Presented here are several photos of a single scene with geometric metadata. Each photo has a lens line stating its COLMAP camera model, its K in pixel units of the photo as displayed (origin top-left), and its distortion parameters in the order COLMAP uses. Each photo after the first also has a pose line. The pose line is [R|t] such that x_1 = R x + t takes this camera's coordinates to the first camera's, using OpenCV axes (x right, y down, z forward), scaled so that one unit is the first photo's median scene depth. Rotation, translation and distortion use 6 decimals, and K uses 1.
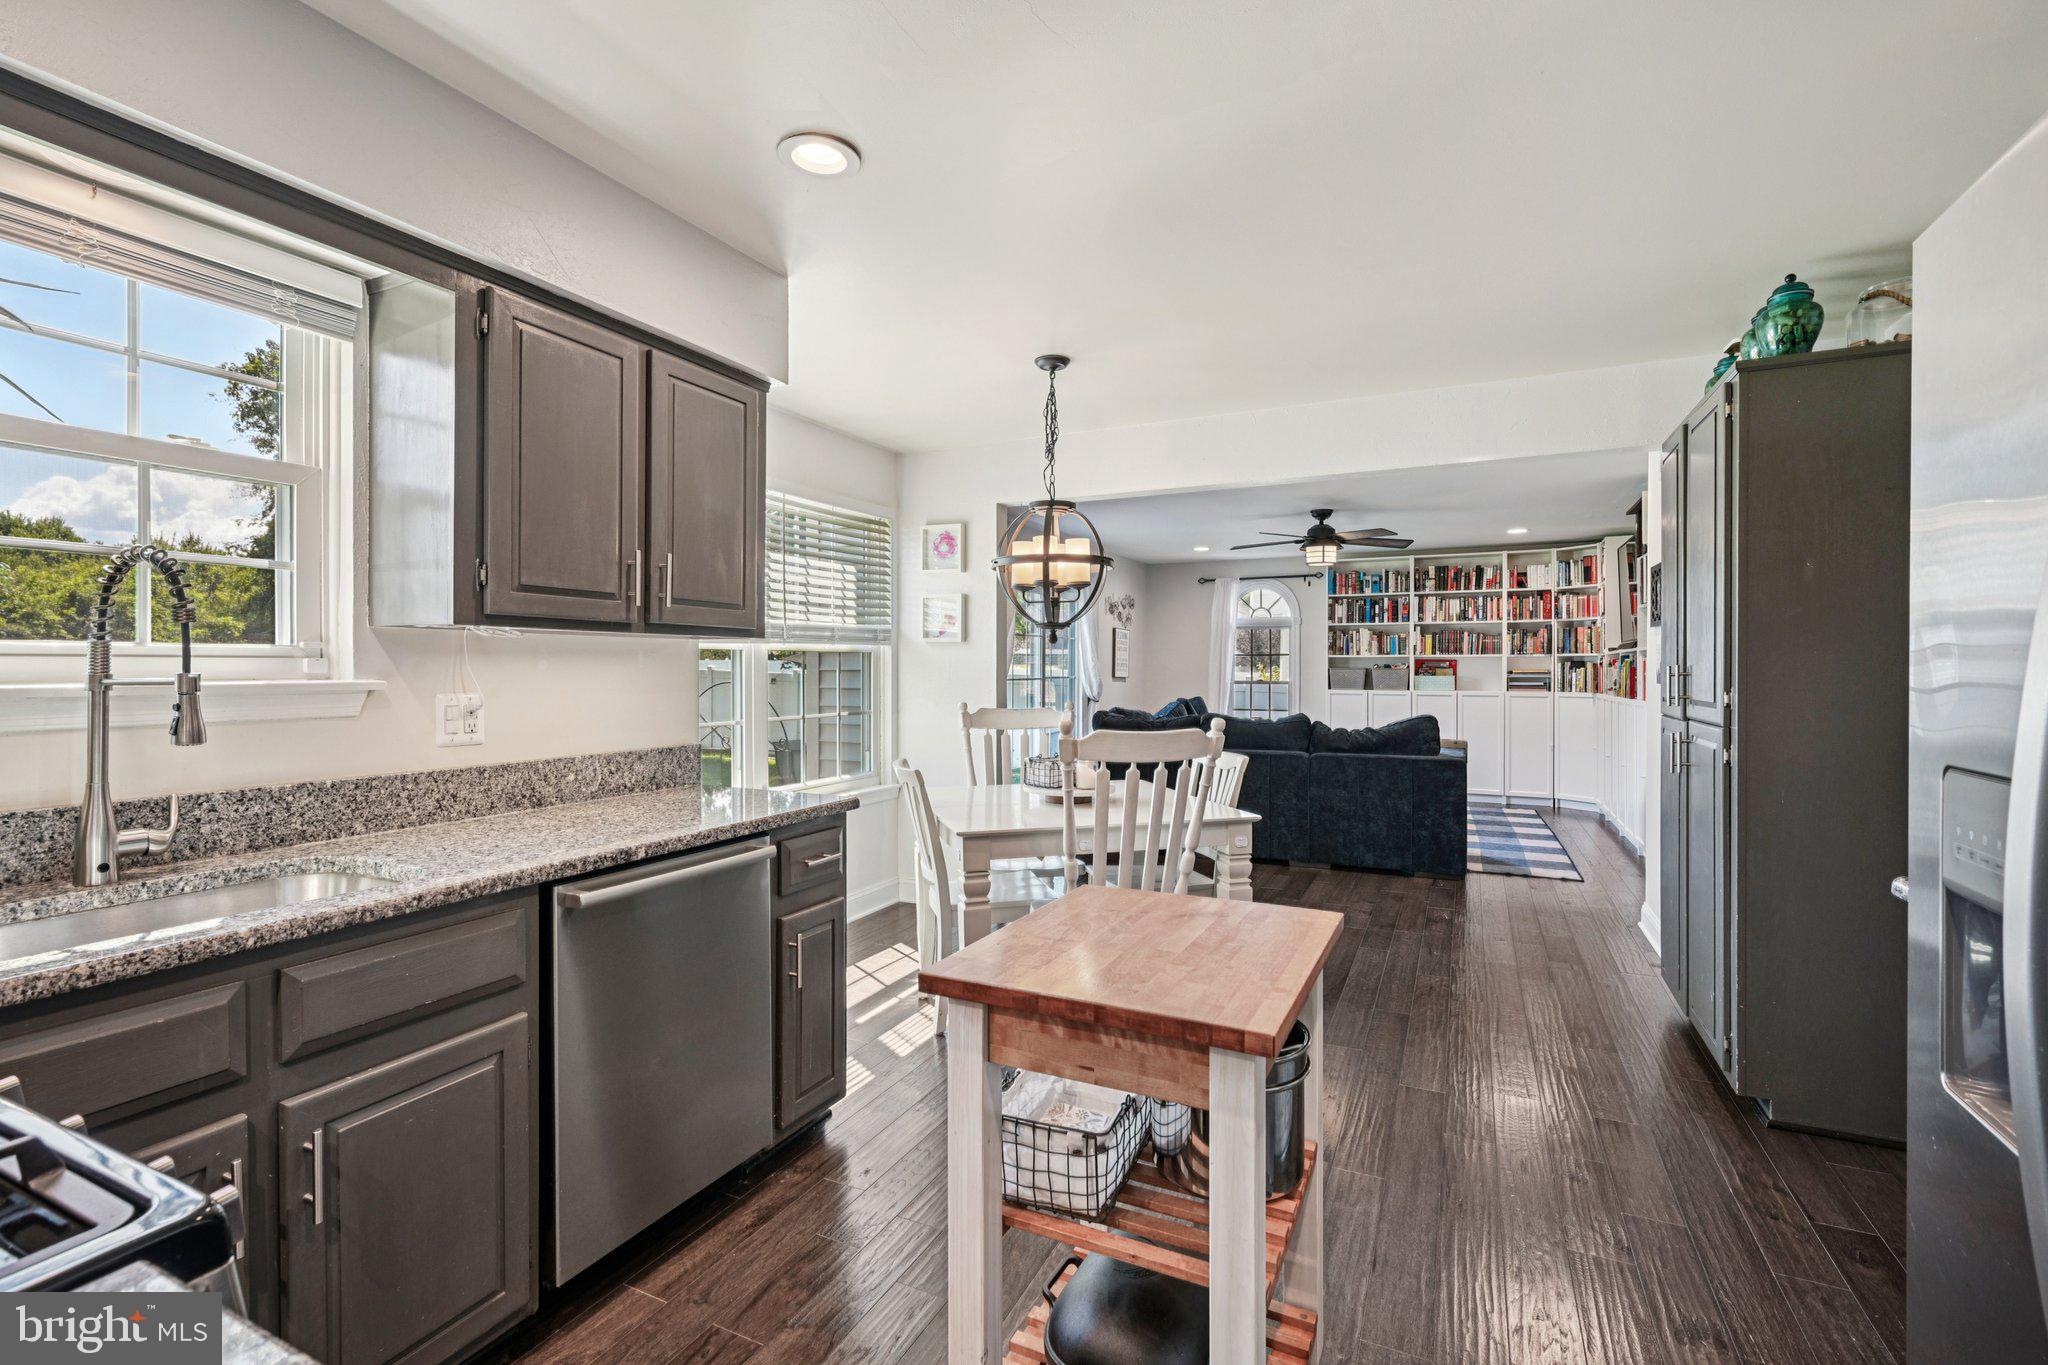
lens RADIAL K [[907.9, 0, 1027.1], [0, 907.9, 685.8], [0, 0, 1]] dist [0.001503, 0.000448]
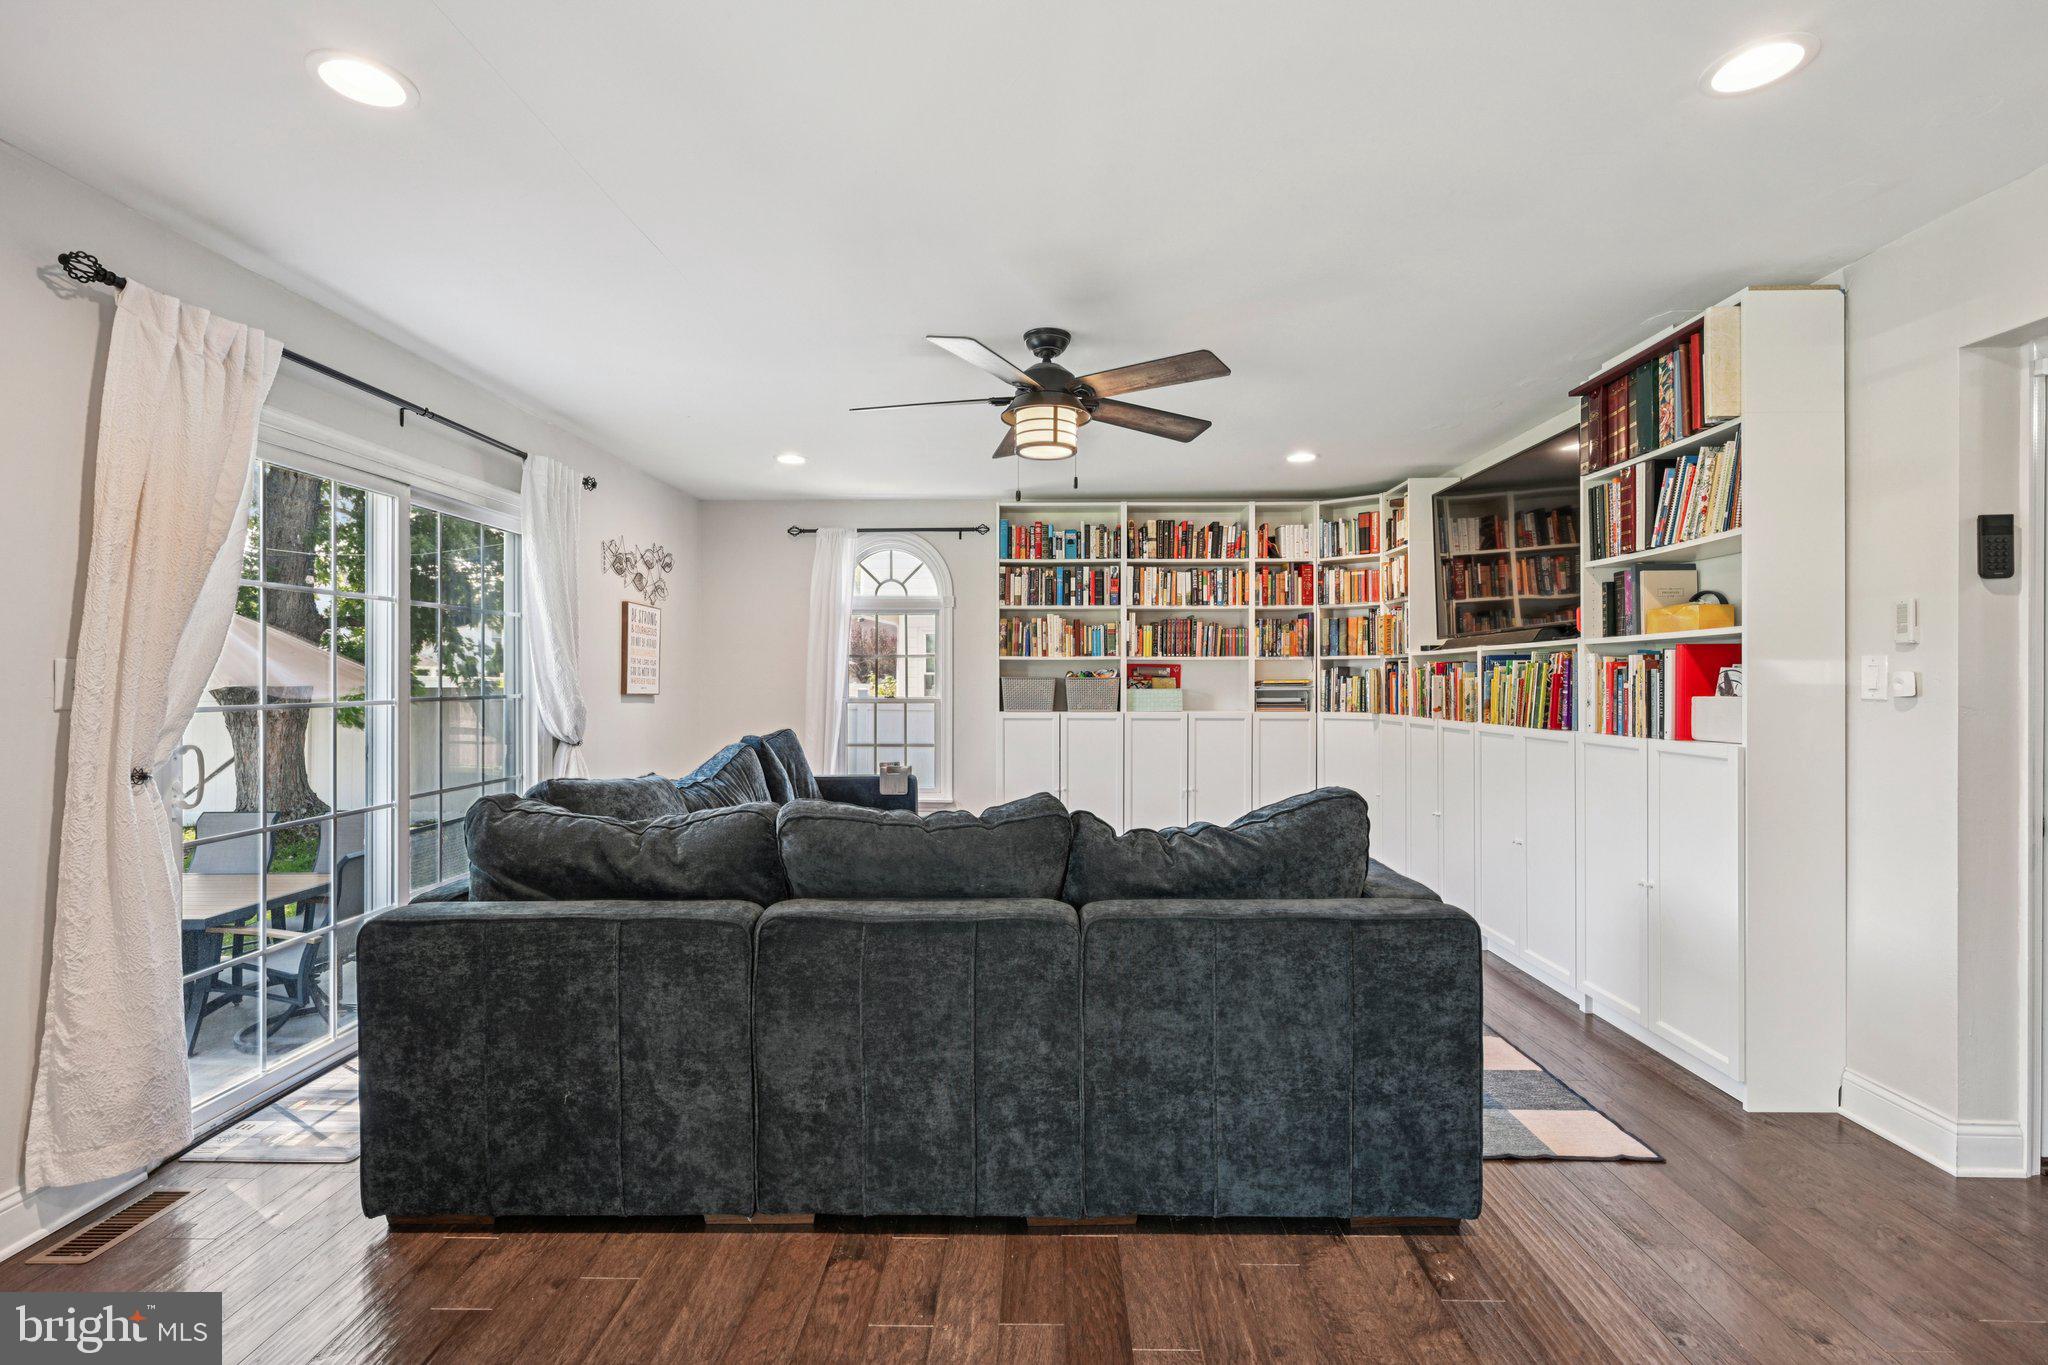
lens RADIAL K [[908.8, 0, 1026.7], [0, 908.8, 674.4], [0, 0, 1]] dist [-0.000489, 0.000288]
pose [[0.908515, 0.001314, 0.417851, 0.095295], [0.008910, 0.999707, -0.022515, -0.007768], [-0.417758, 0.024178, 0.908237, 0.460272]]
